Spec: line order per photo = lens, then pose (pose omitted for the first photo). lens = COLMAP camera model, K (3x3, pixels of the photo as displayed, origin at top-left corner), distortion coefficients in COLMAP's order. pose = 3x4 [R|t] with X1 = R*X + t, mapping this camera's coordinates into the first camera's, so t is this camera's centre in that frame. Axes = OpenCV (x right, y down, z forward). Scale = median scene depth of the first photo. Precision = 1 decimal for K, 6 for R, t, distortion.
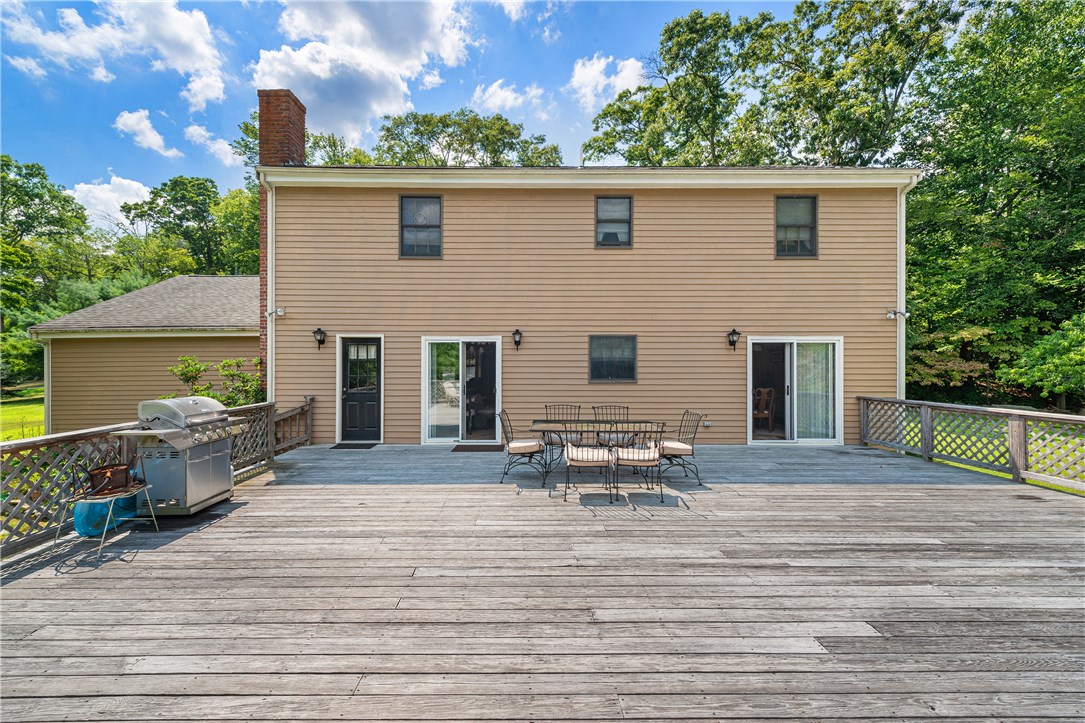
lens RADIAL K [[443.6, 0, 533.8], [0, 443.6, 365.9], [0, 0, 1]] dist [0.010950, -0.000255]
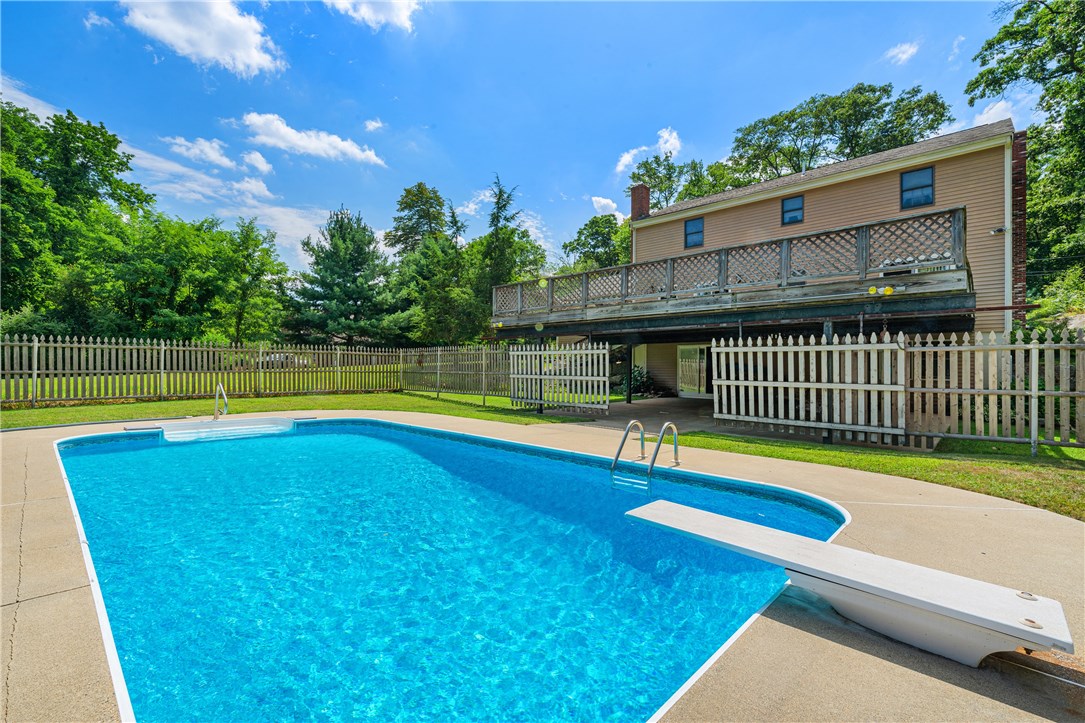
lens RADIAL K [[482.1, 0, 541.8], [0, 482.1, 368.5], [0, 0, 1]] dist [0.000451, -0.000491]
pose [[0.721481, 0.007967, -0.692388, 0.139502], [-0.016785, 0.999841, -0.005986, 0.061819], [0.692230, 0.015941, 0.721501, -0.198558]]
